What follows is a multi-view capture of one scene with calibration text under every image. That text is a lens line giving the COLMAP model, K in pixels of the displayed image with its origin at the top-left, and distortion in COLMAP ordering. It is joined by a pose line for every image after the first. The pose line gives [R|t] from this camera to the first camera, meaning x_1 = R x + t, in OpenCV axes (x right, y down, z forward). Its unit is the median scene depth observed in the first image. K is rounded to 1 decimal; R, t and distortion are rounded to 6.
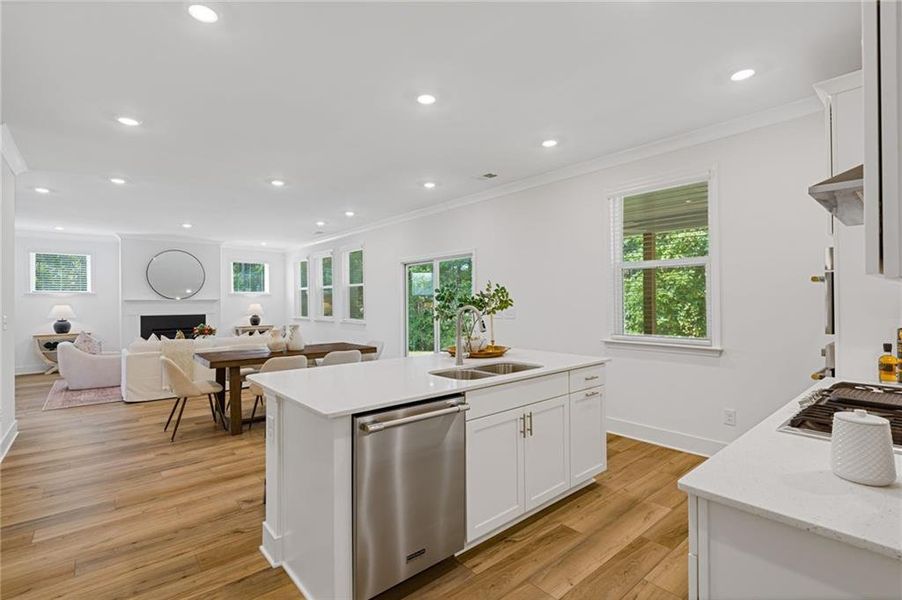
lens RADIAL K [[405.4, 0, 440.0], [0, 405.4, 300.4], [0, 0, 1]] dist [-0.001614, 0.001101]
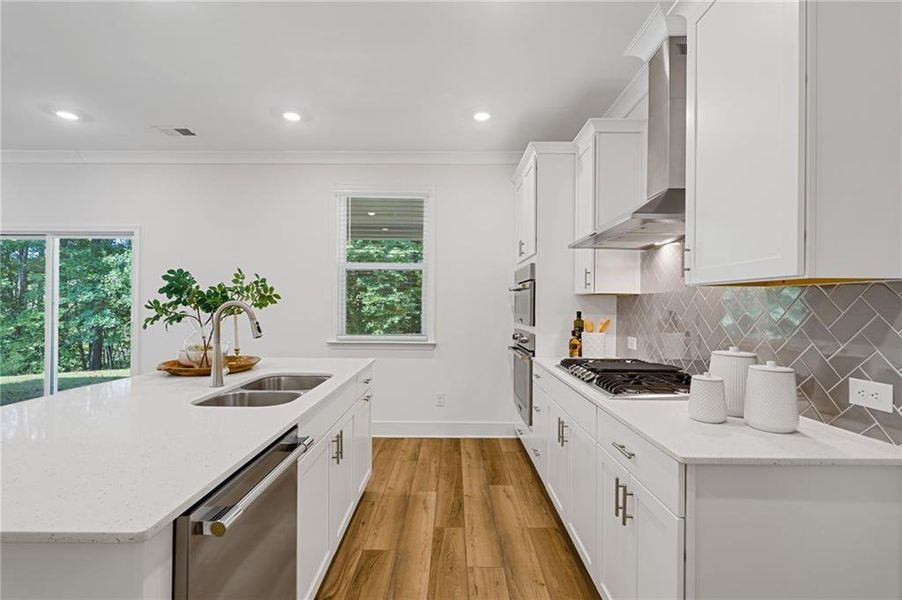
lens RADIAL K [[405.4, 0, 443.7], [0, 405.4, 304.9], [0, 0, 1]] dist [-0.001614, 0.001101]
pose [[0.657469, 0.012569, 0.753377, -0.208556], [-0.014468, 0.999887, -0.004055, 0.015958], [-0.753343, -0.008234, 0.657576, 0.238460]]
